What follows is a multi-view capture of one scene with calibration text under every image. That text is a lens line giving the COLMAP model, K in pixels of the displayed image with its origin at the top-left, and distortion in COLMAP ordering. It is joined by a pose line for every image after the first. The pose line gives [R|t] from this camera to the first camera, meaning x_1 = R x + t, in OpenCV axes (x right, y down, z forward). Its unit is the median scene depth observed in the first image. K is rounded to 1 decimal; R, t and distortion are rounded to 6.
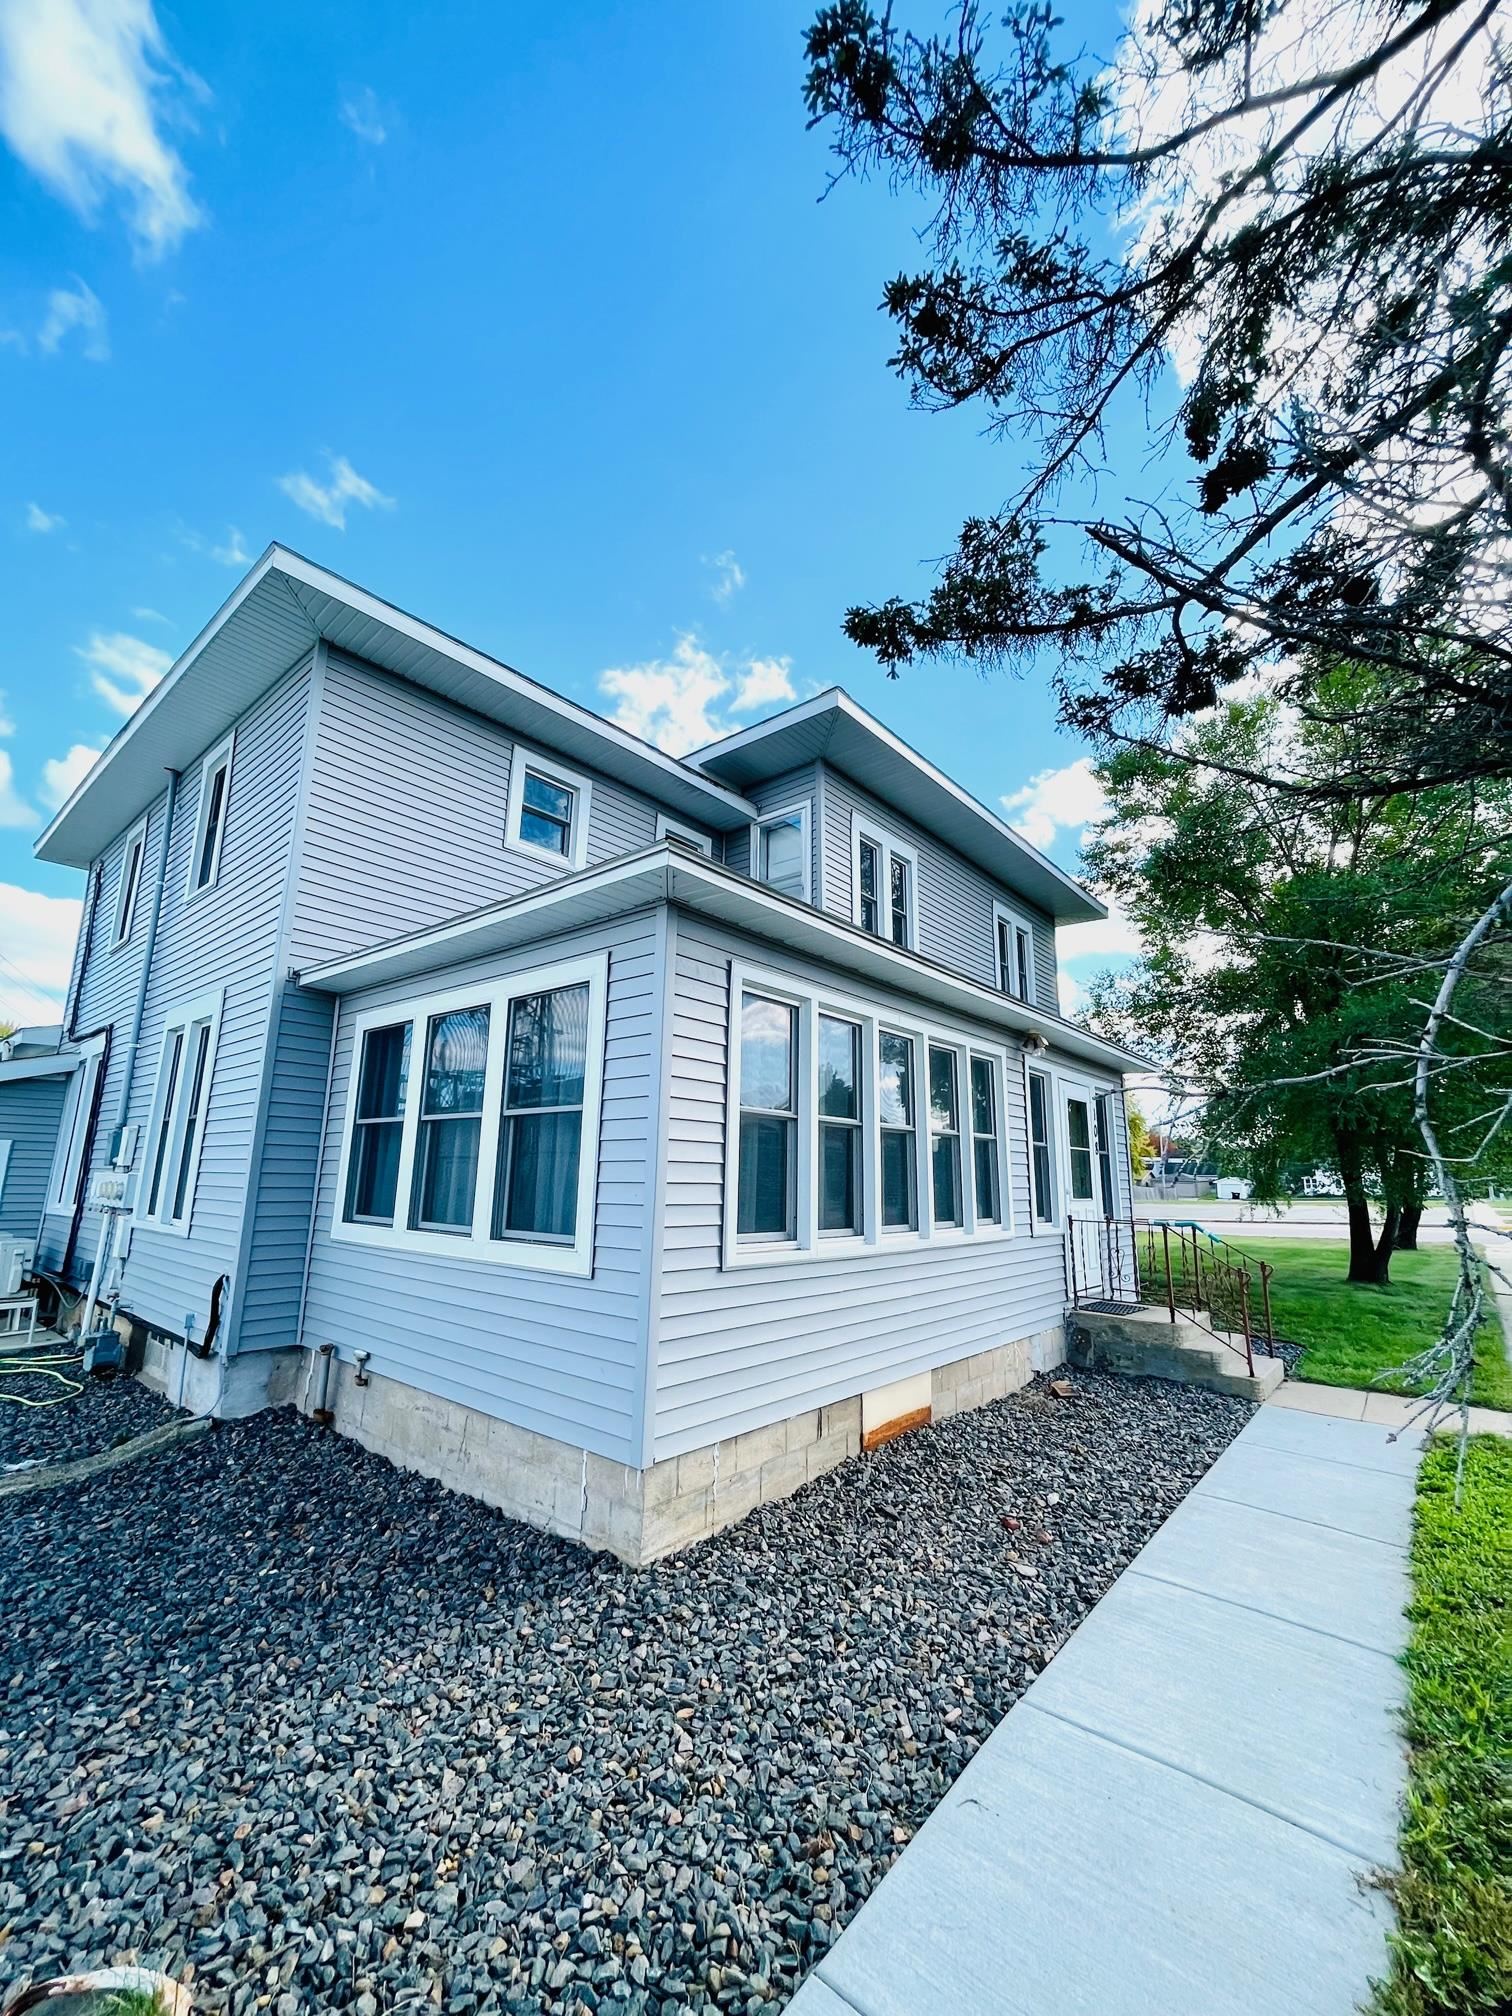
lens RADIAL K [[809.4, 0, 748.7], [0, 809.4, 1018.5], [0, 0, 1]] dist [0.002327, -0.000186]
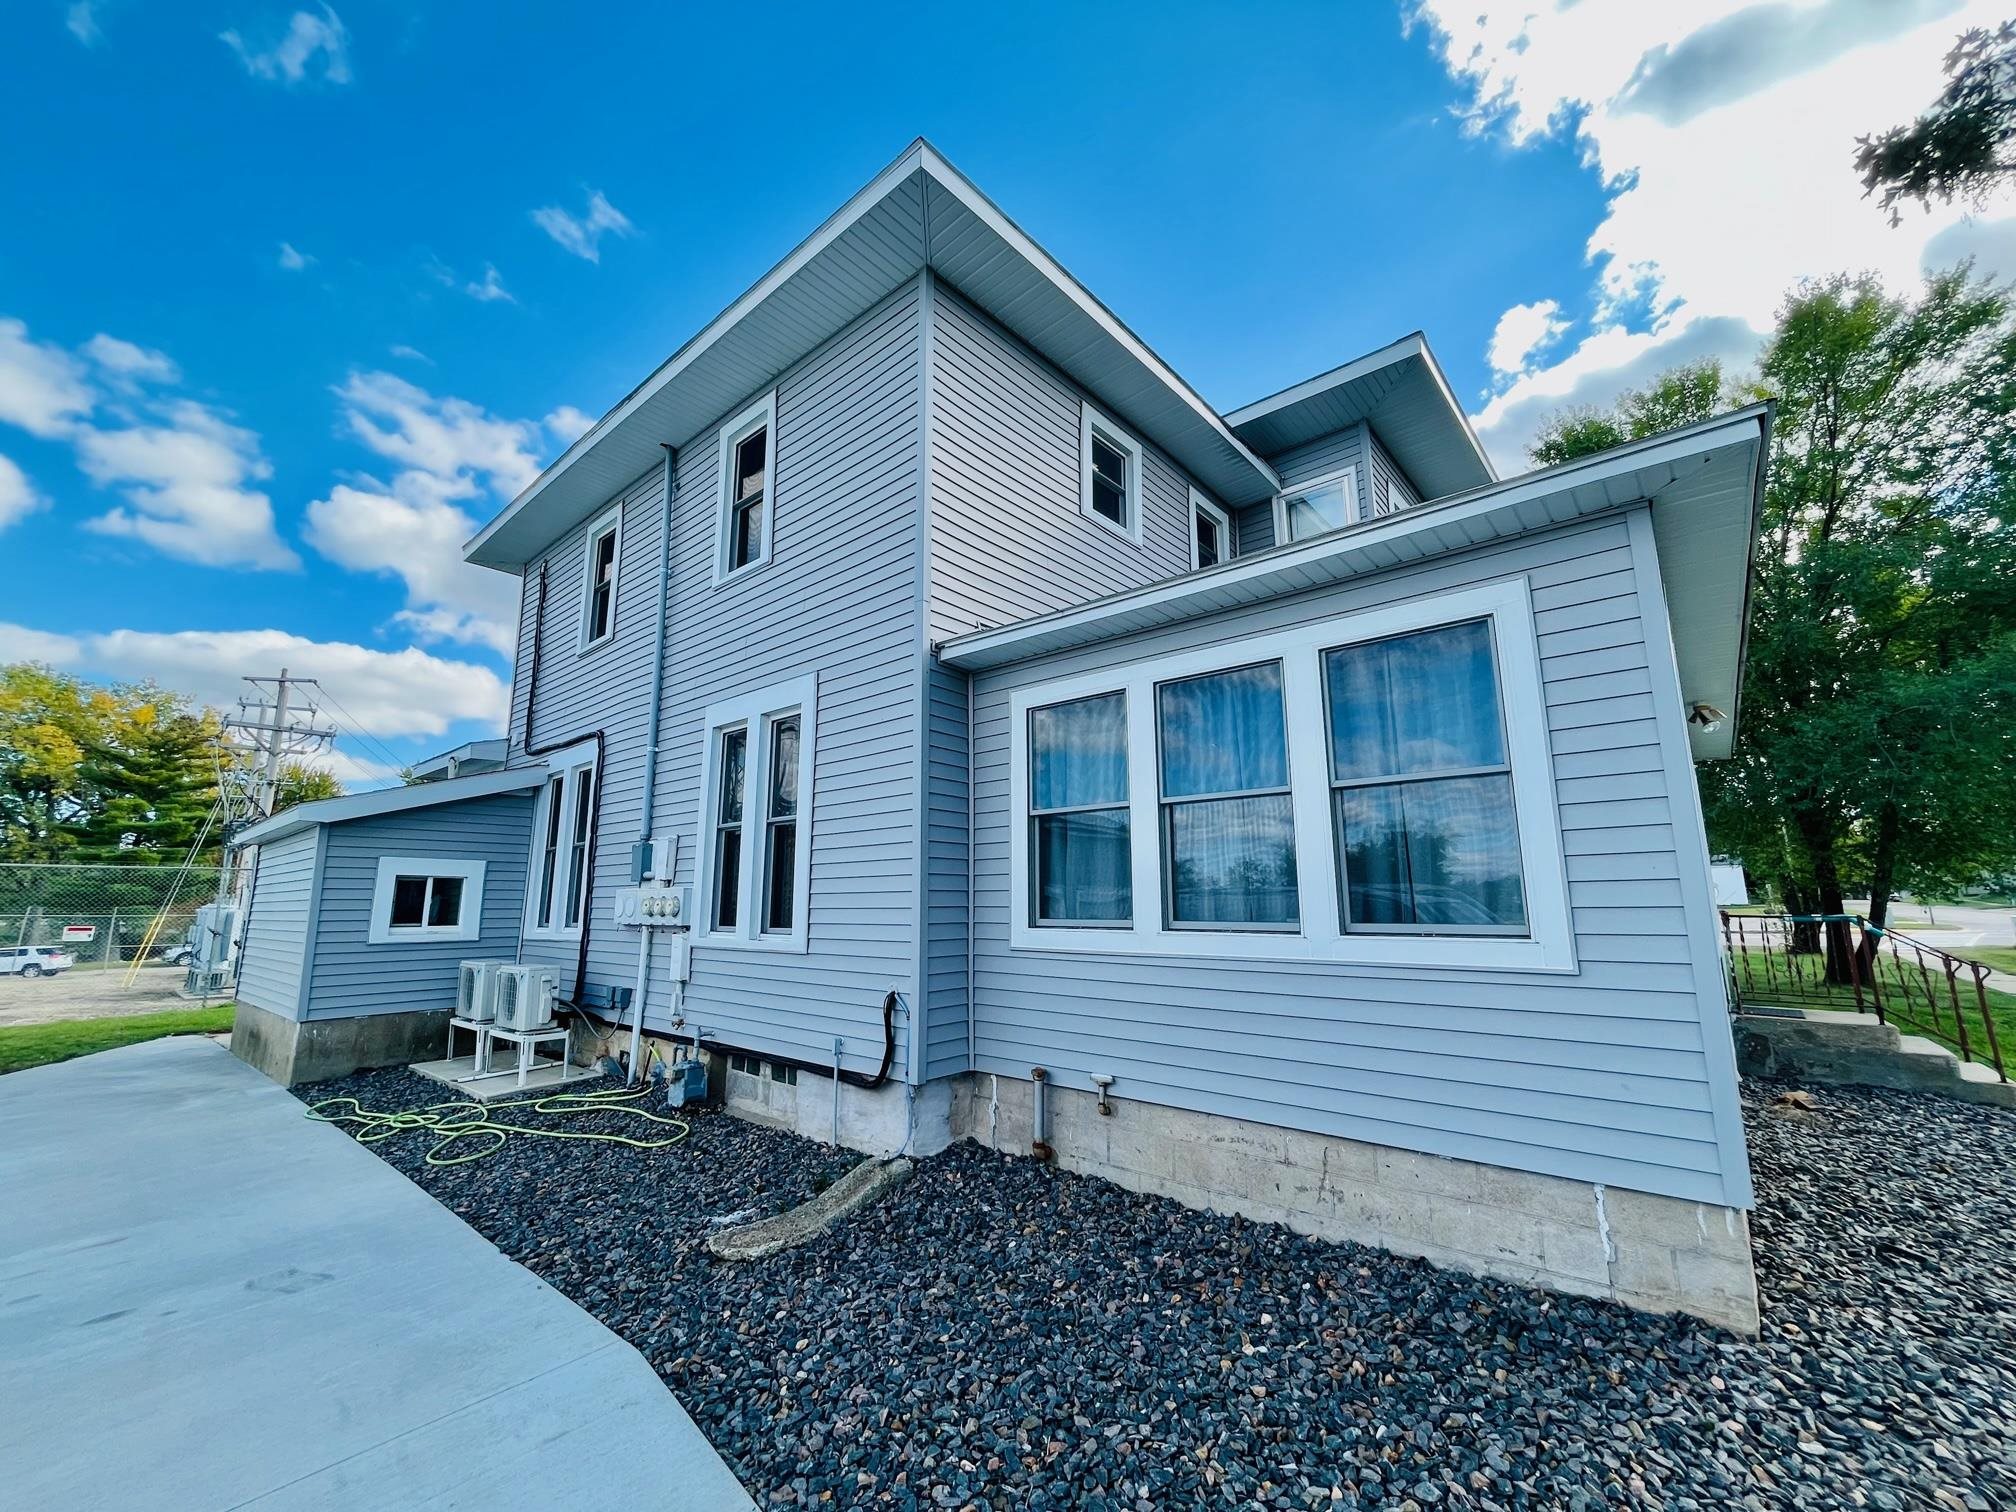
lens RADIAL K [[806.4, 0, 1008.0], [0, 806.4, 756.0], [0, 0, 1]] dist [-0.000426, -0.000419]
pose [[0.999703, -0.024204, 0.002853, -0.485541], [0.024165, 0.999626, 0.012817, 0.052147], [-0.003162, -0.012744, 0.999914, 0.131602]]
